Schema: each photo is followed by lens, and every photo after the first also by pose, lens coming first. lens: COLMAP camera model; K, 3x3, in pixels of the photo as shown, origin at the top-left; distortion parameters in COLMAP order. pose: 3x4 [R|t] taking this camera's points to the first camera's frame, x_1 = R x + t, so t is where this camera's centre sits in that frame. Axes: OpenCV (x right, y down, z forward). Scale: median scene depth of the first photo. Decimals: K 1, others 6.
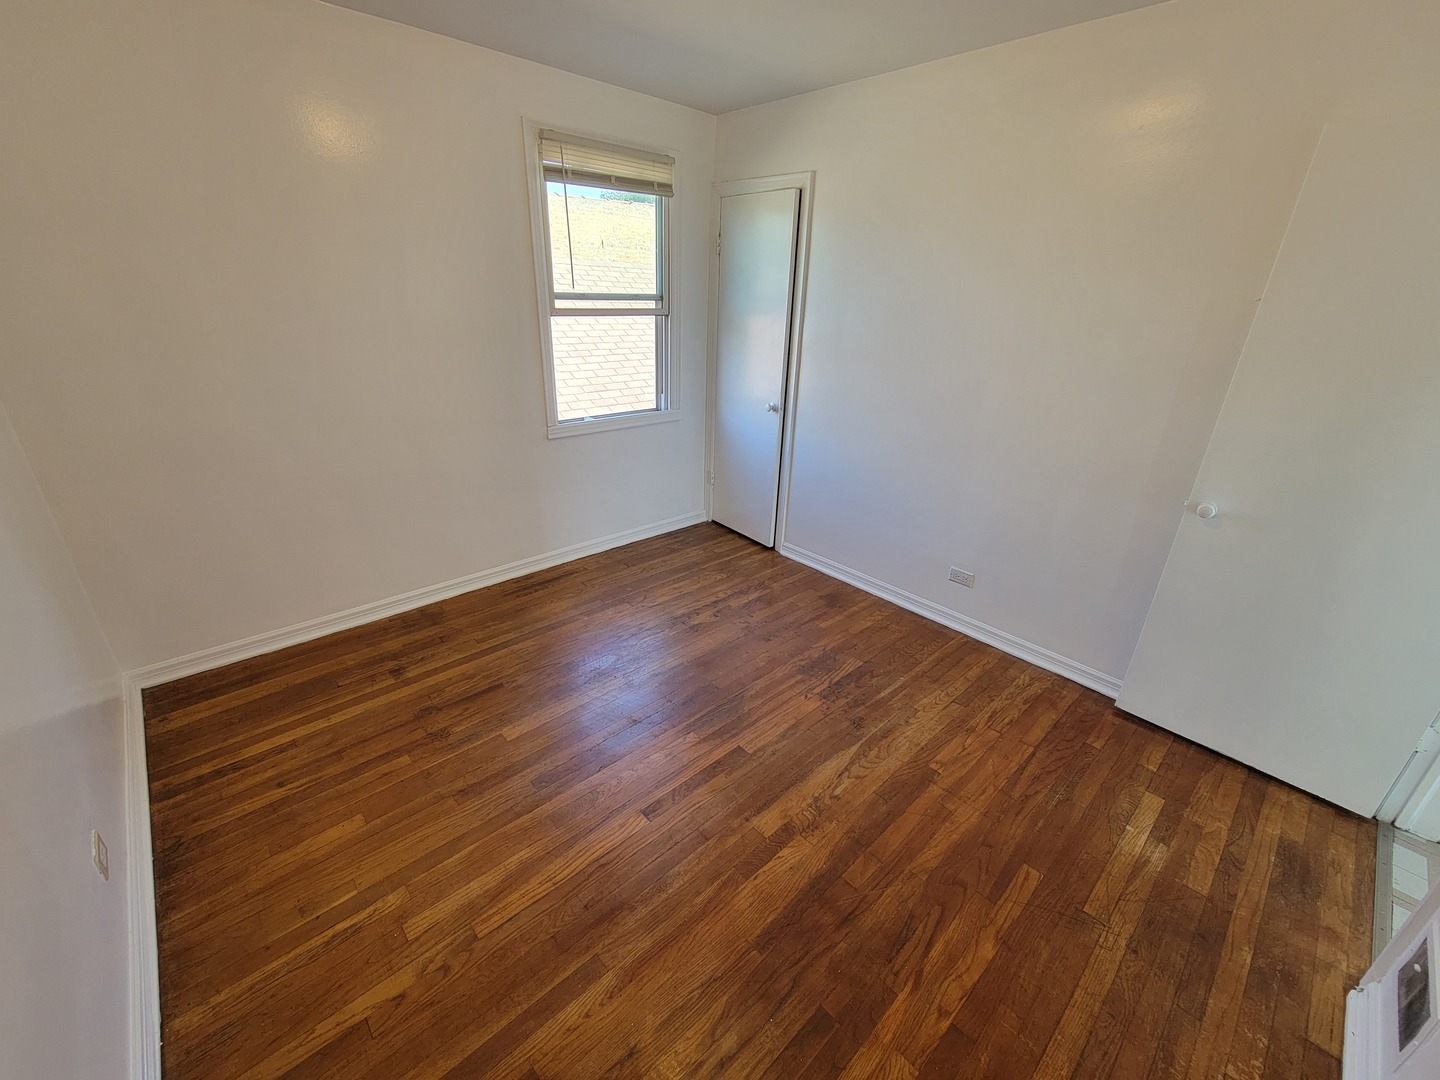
lens RADIAL K [[593.6, 0, 721.3], [0, 593.6, 539.0], [0, 0, 1]] dist [0.000038, -0.000105]
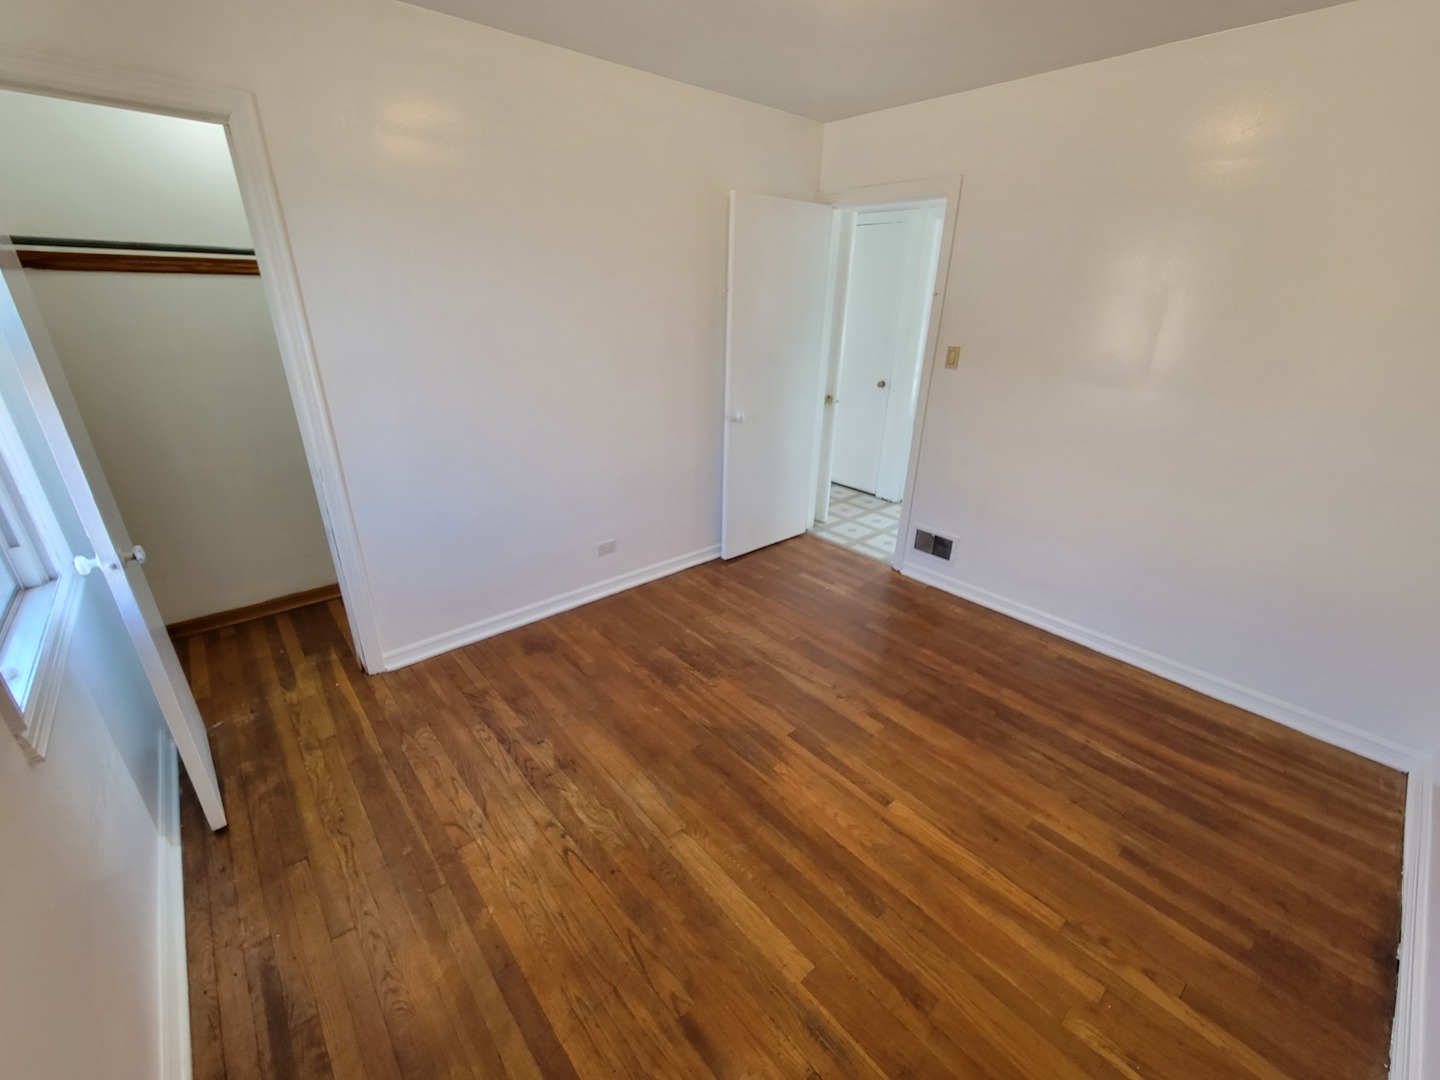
lens RADIAL K [[591.5, 0, 715.4], [0, 591.5, 541.0], [0, 0, 1]] dist [-0.000333, 0.000441]
pose [[0.035945, -0.419675, 0.906962, -0.813635], [0.374644, 0.847021, 0.377091, -0.399775], [-0.926472, 0.326233, 0.187675, 0.849989]]
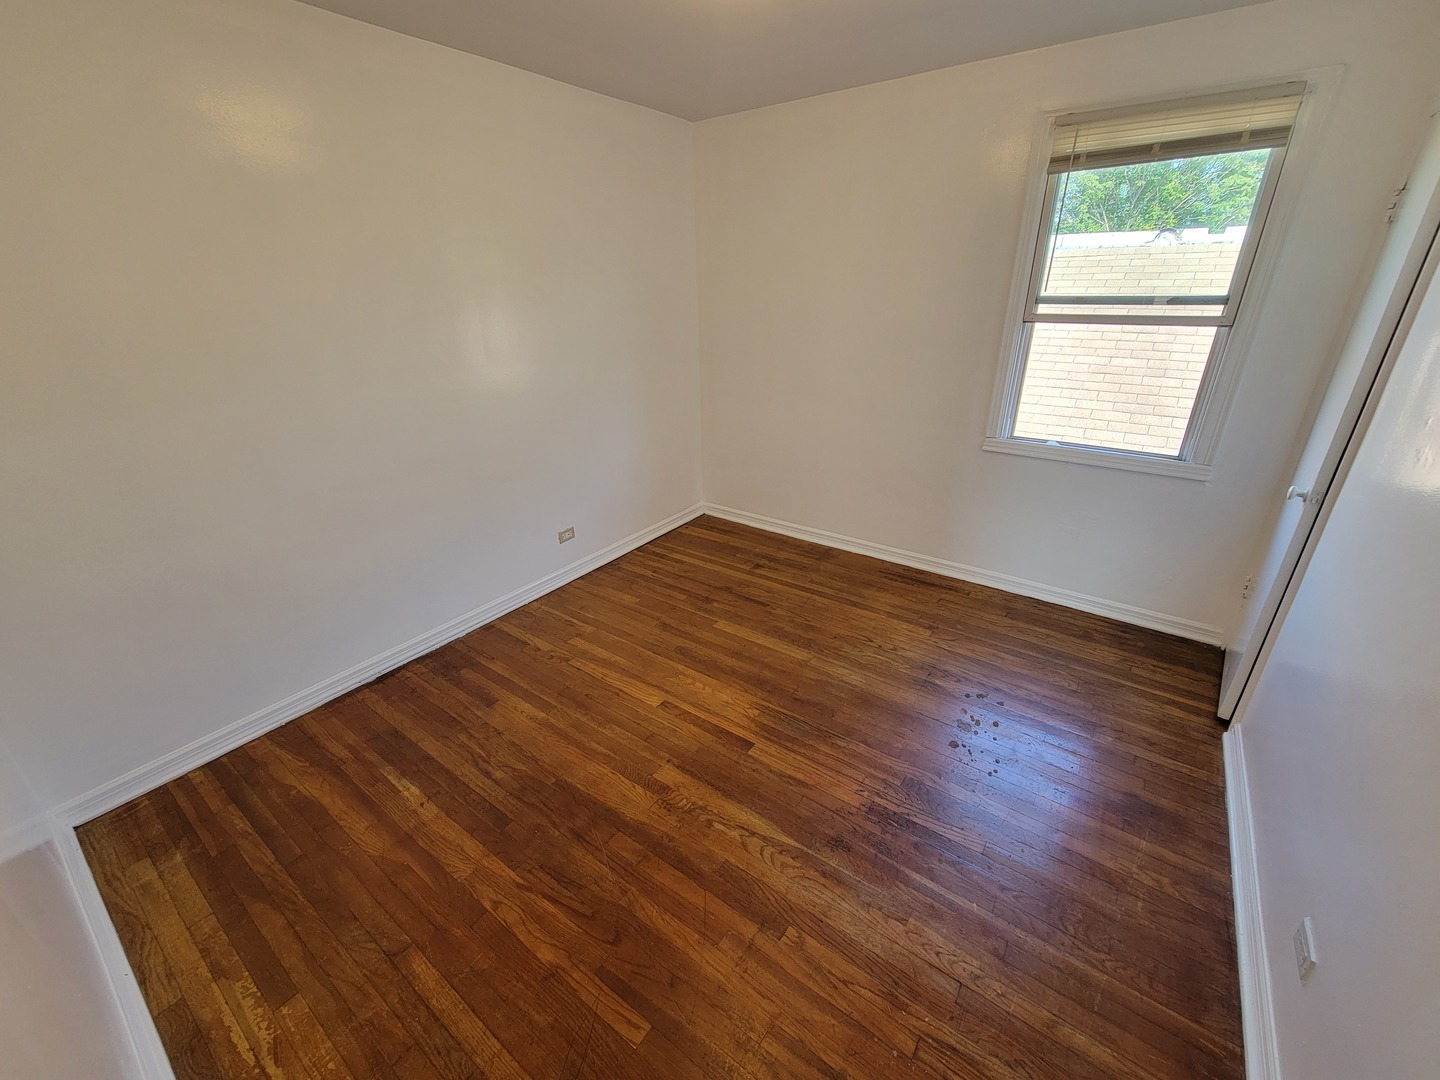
lens RADIAL K [[591.5, 0, 715.4], [0, 591.5, 541.0], [0, 0, 1]] dist [-0.000333, 0.000441]
pose [[0.185339, 0.364179, -0.912701, 0.854207], [-0.365044, 0.887845, 0.280132, -0.229360], [0.912355, 0.281257, 0.297494, 0.566079]]
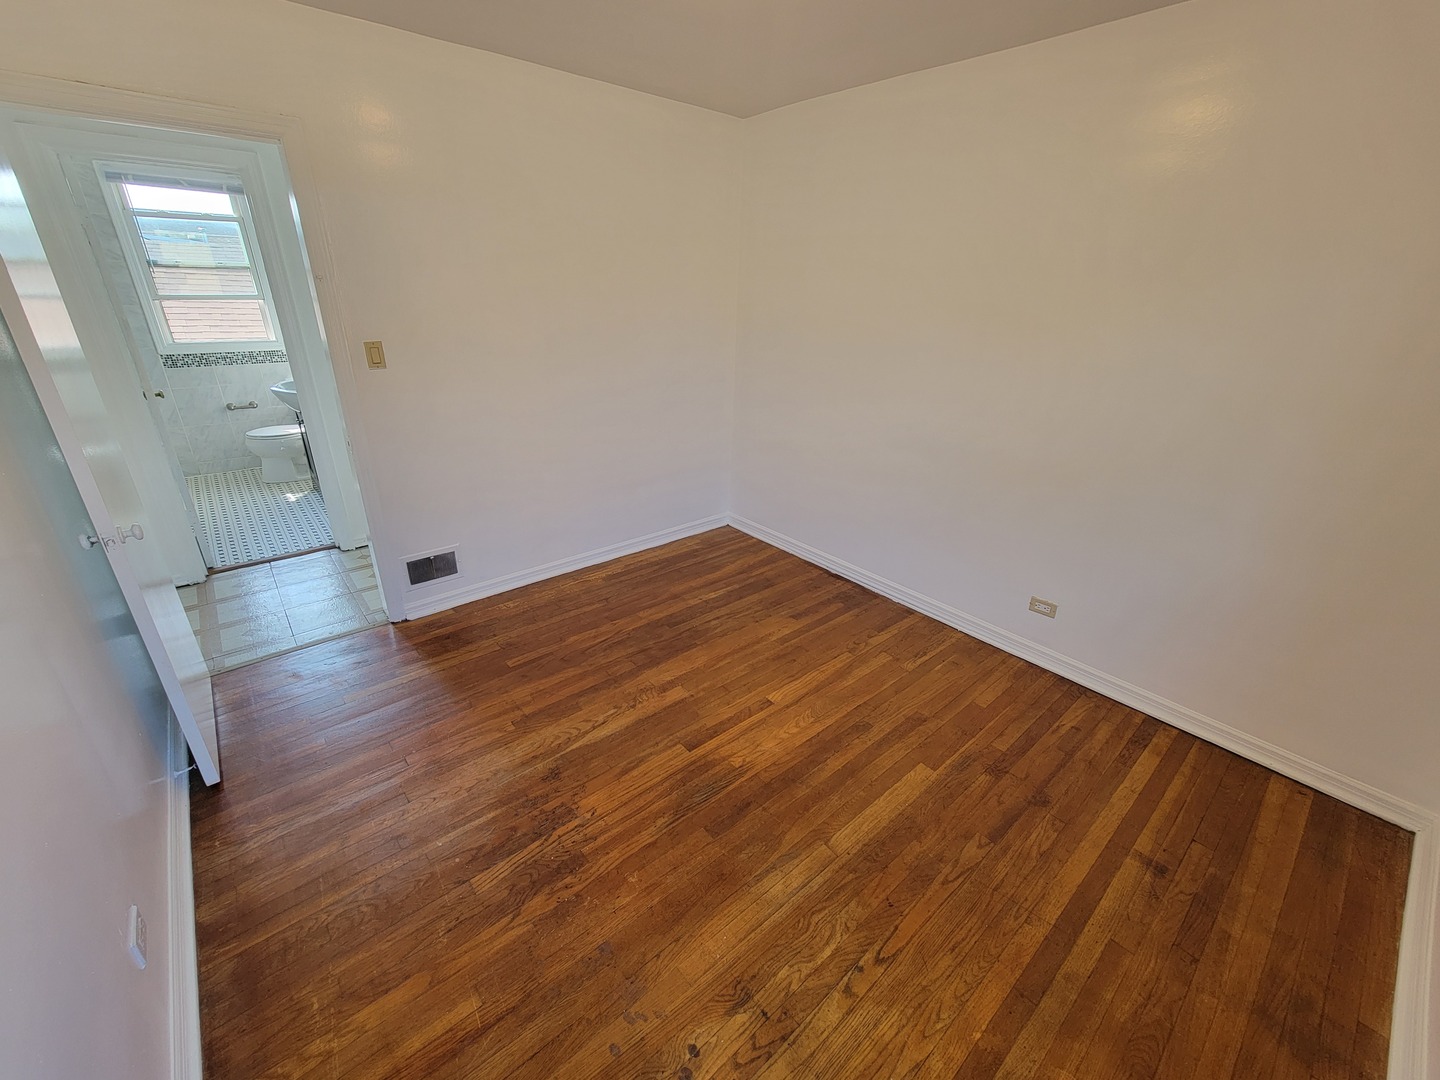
lens RADIAL K [[595.3, 0, 716.0], [0, 595.3, 541.6], [0, 0, 1]] dist [-0.000136, -0.000034]
pose [[-0.997379, -0.069129, 0.021343, -0.012260], [-0.031856, 0.684472, 0.728343, -0.657483], [-0.064958, 0.725754, -0.684881, 1.497418]]
